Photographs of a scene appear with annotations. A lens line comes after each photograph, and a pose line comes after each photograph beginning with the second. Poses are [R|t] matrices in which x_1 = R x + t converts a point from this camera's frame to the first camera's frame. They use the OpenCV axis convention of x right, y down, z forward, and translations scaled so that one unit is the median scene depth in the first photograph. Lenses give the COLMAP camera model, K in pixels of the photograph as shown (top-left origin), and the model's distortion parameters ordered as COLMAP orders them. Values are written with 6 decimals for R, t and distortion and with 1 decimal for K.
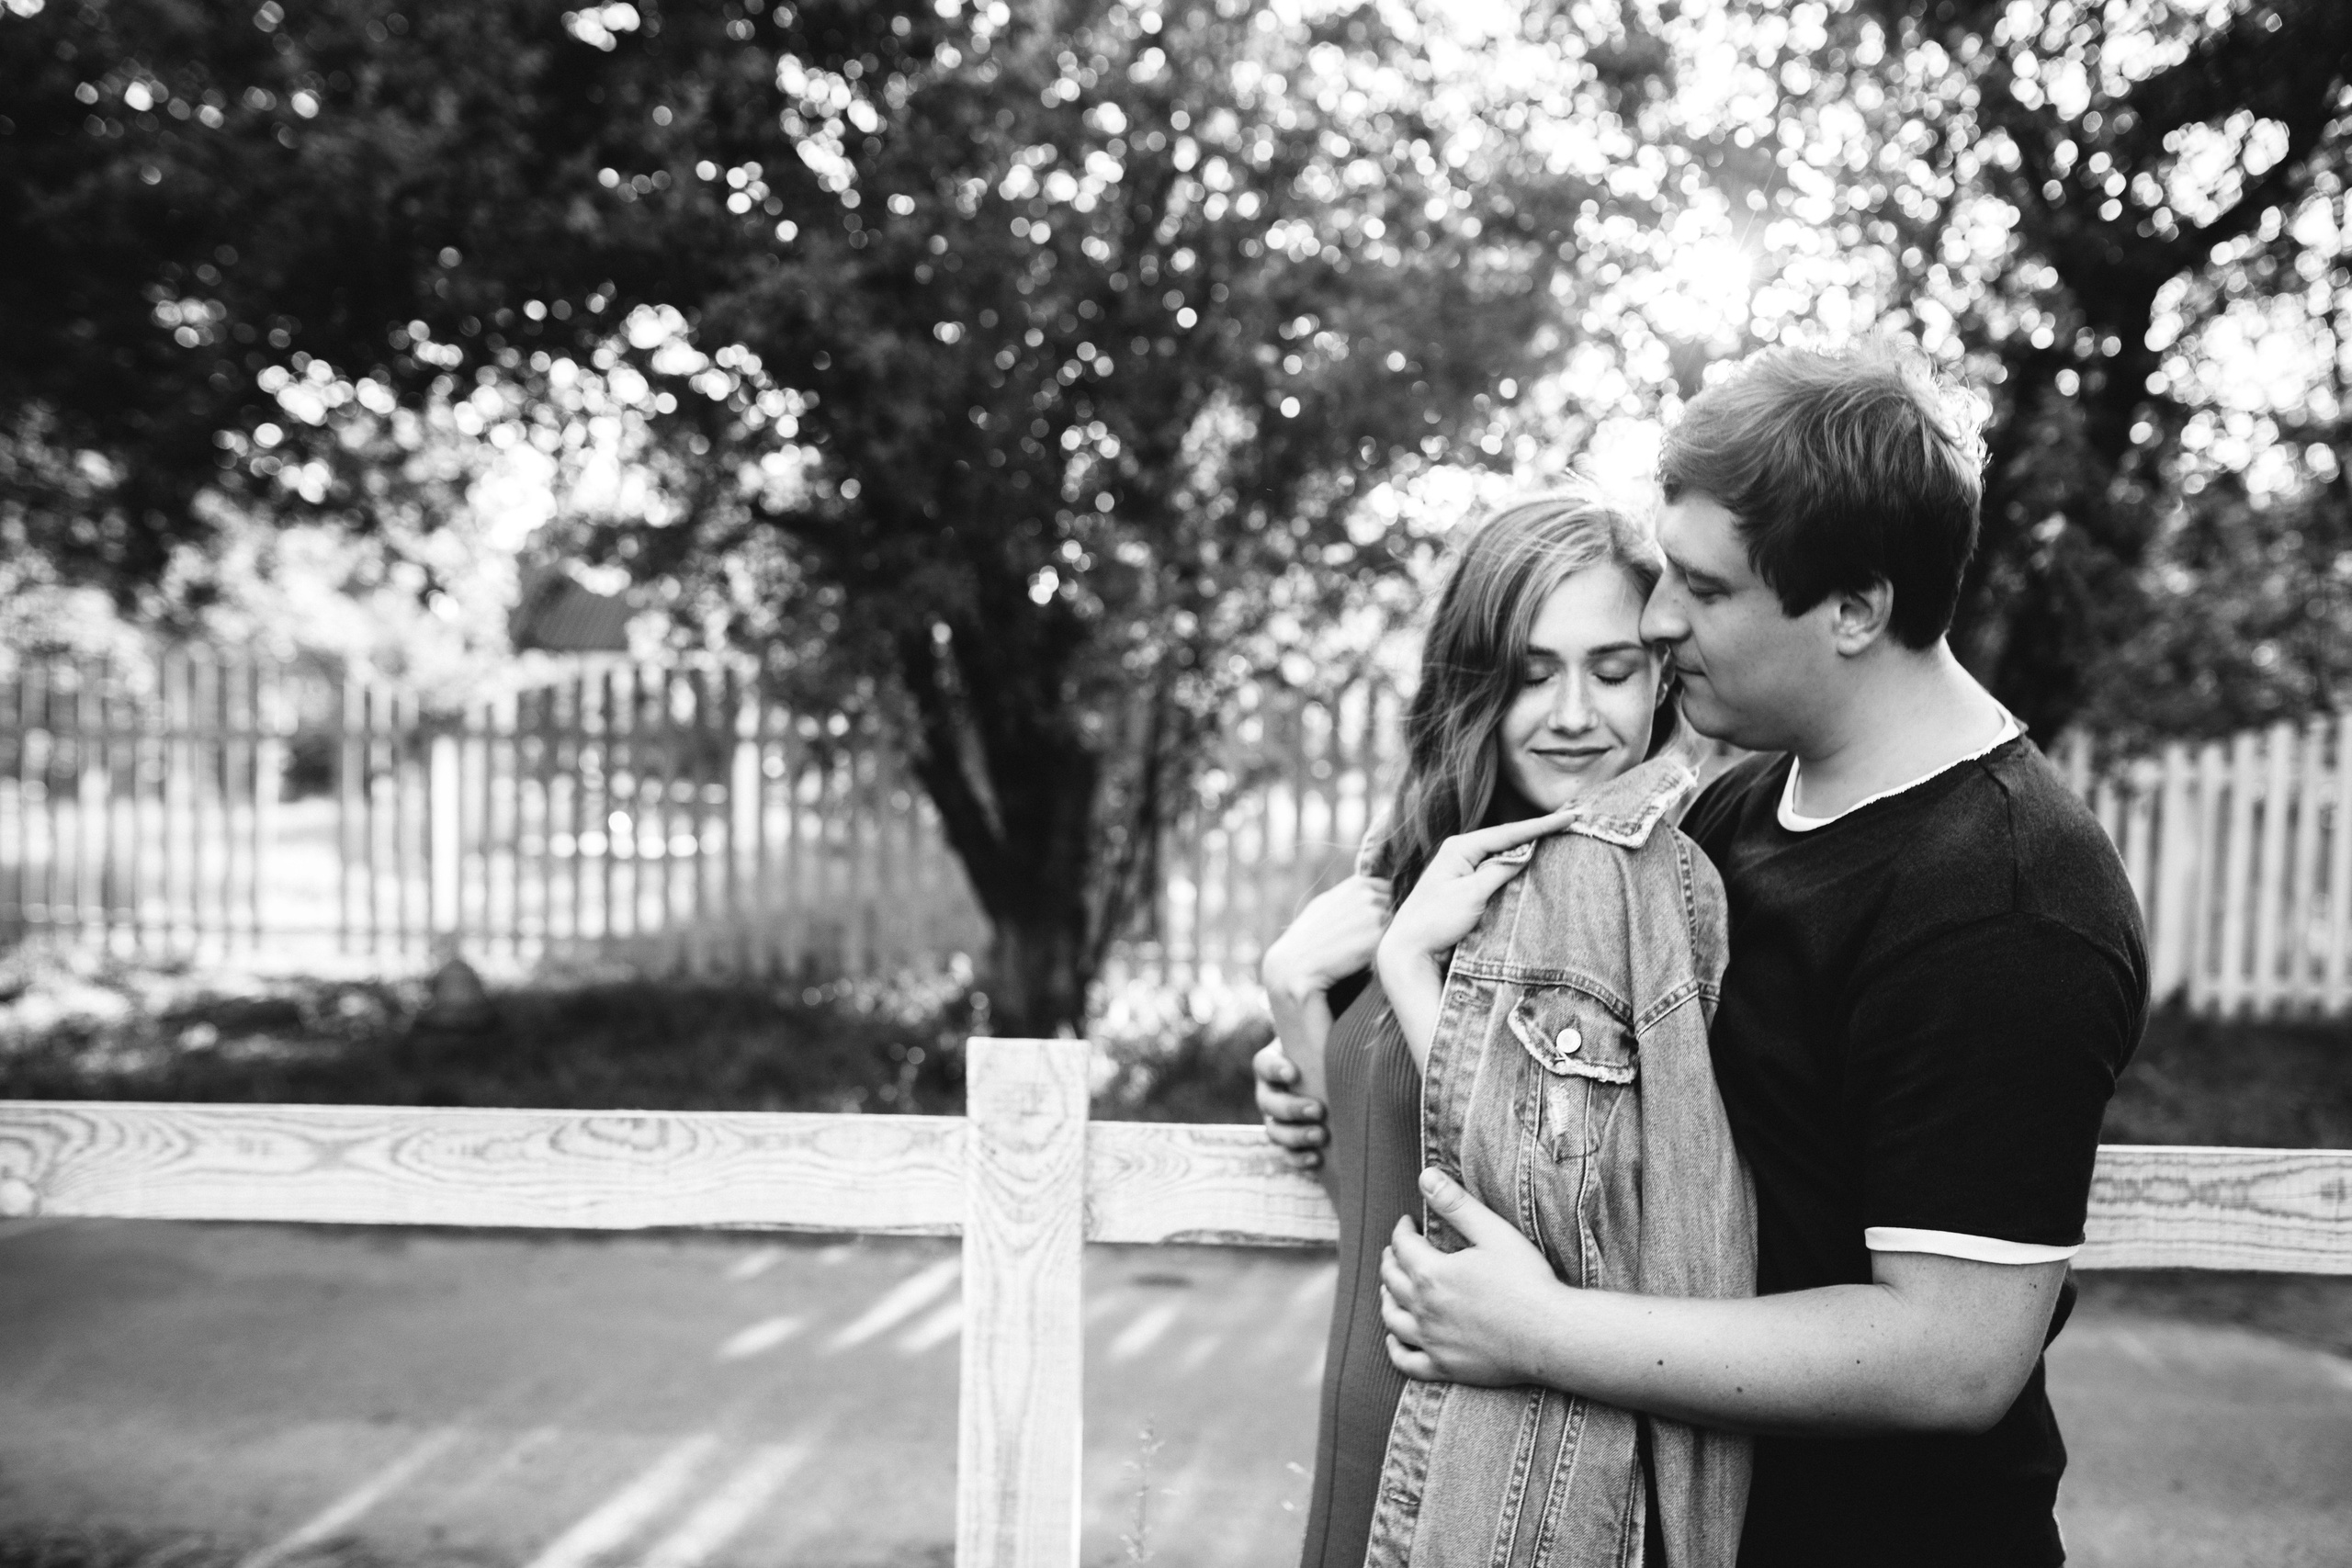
lens RADIAL K [[2346.8, 0, 1131.7], [0, 2346.8, 712.1], [0, 0, 1]] dist [-0.011766, -0.003247]
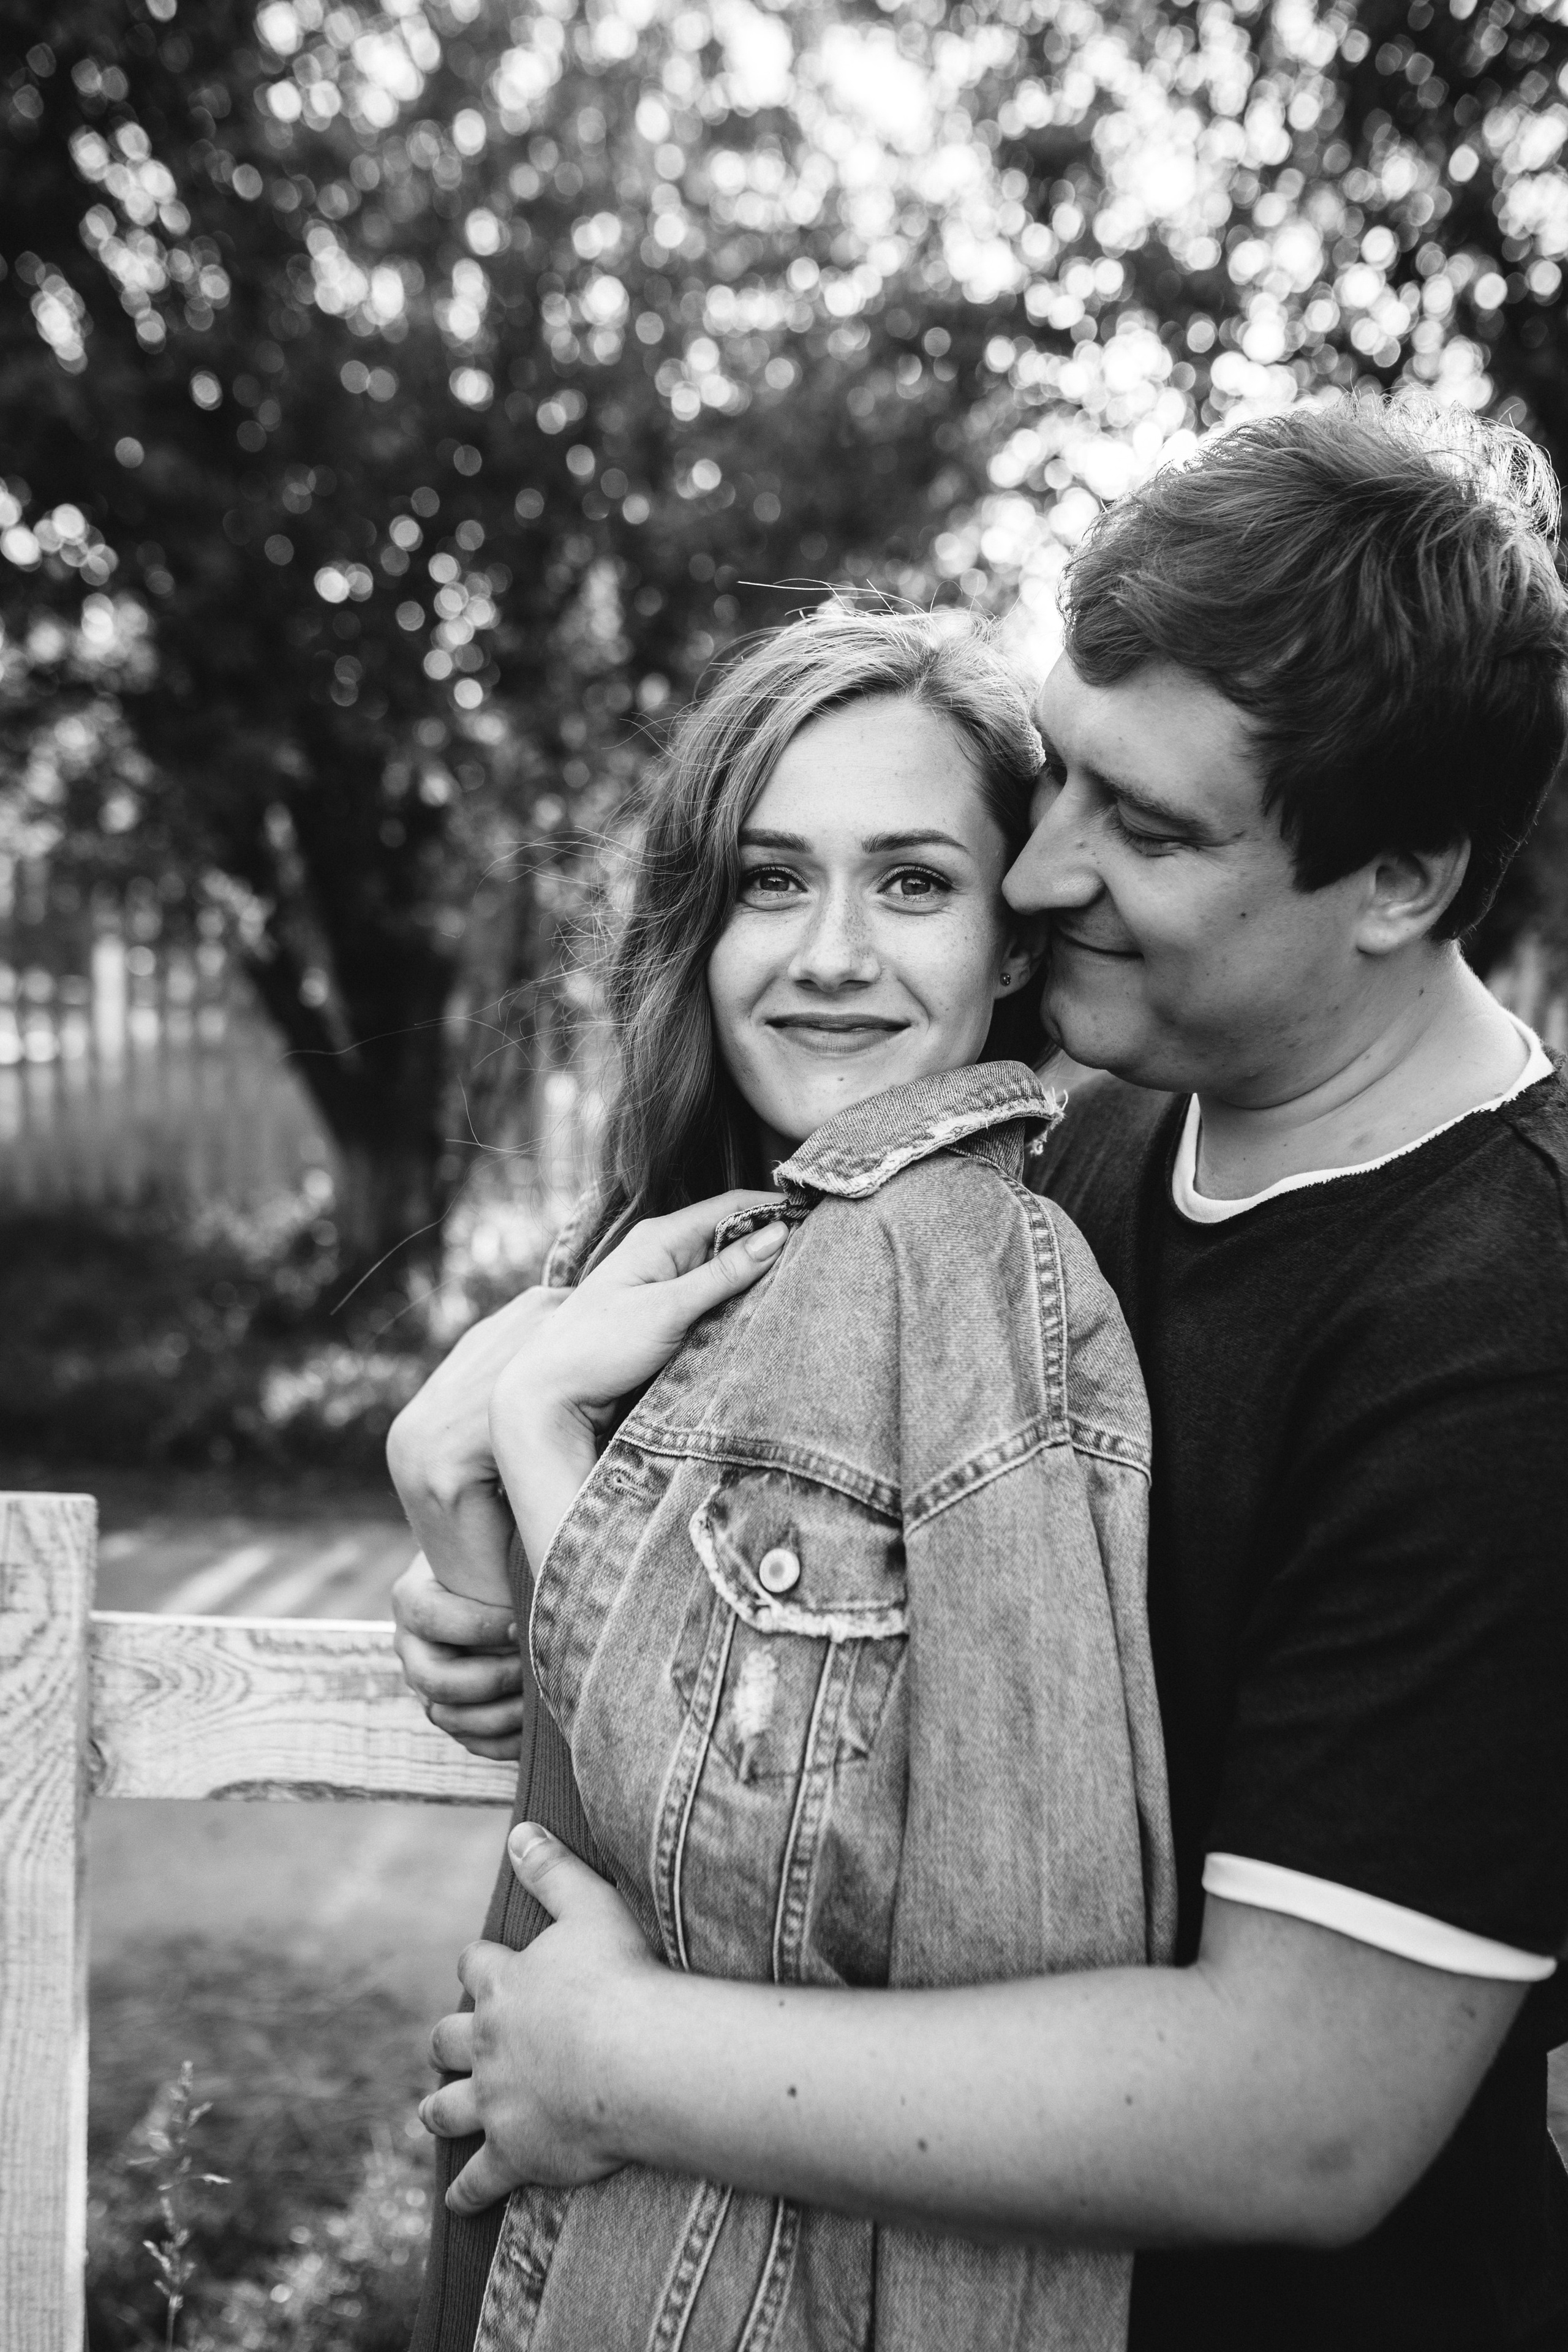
lens RADIAL K [[2347.0, 0, 781.3], [0, 2347.0, 1161.8], [0, 0, 1]] dist [-0.011766, -0.003247]
pose [[0.996278, -0.000648, 0.086201, 0.039421], [-0.009011, 0.993711, 0.111613, -0.008134], [-0.085731, -0.111974, 0.990006, 0.123774]]
